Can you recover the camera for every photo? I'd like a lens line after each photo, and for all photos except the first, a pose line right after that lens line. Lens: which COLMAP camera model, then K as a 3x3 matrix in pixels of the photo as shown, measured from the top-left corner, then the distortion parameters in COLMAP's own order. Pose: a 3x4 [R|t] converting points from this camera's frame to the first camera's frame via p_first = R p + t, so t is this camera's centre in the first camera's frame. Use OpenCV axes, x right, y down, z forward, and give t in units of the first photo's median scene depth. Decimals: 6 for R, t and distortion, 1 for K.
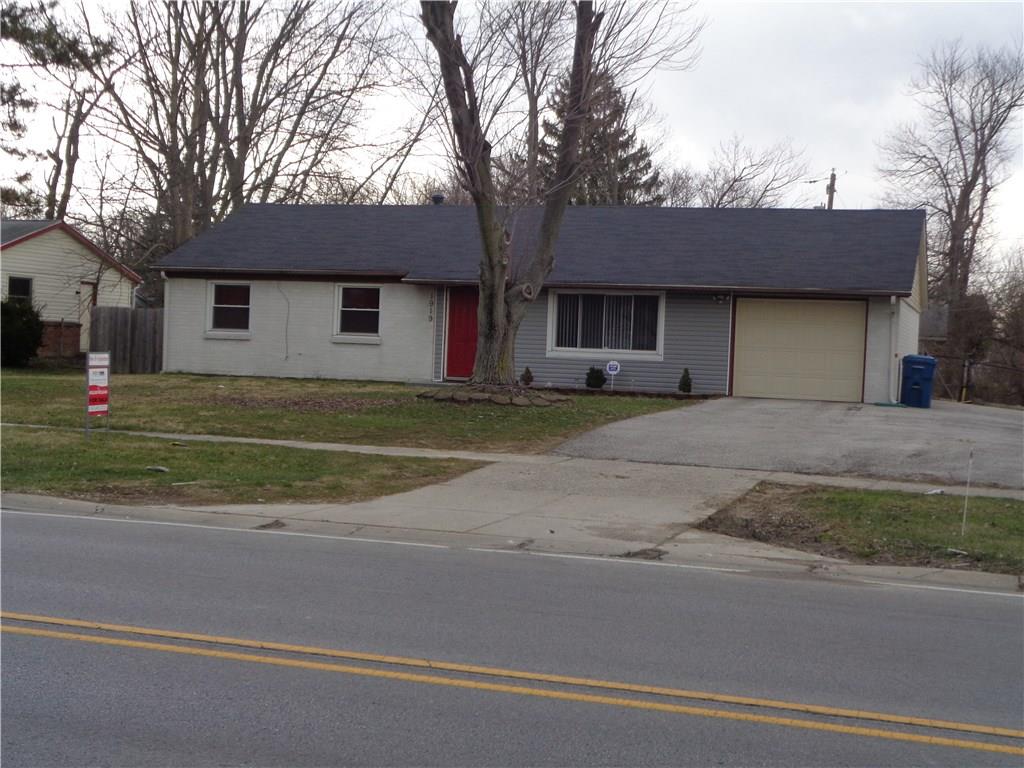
lens RADIAL K [[1479.0, 0, 512.0], [0, 1479.0, 384.0], [0, 0, 1]] dist [-0.241397, -0.043786]
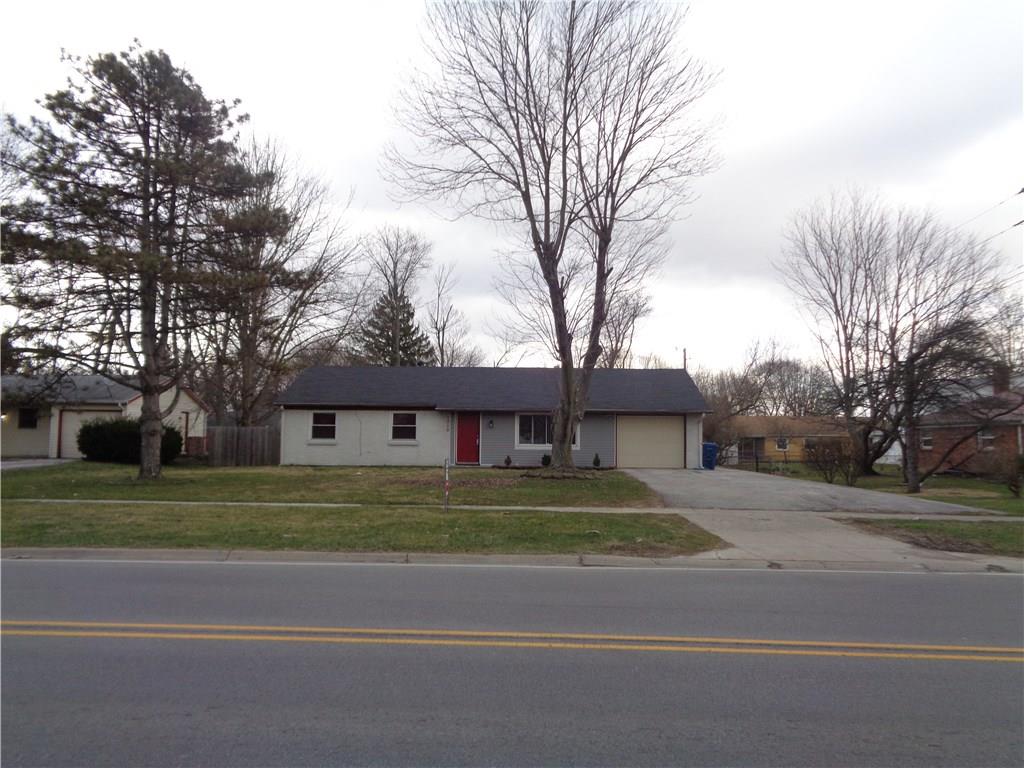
lens RADIAL K [[767.5, 0, 512.0], [0, 767.5, 384.0], [0, 0, 1]] dist [-0.000251, 0.003450]
pose [[0.959877, -0.007960, 0.280309, -0.250205], [0.034223, 0.995450, -0.088924, -0.014852], [-0.278326, 0.094949, 0.955782, 0.079139]]
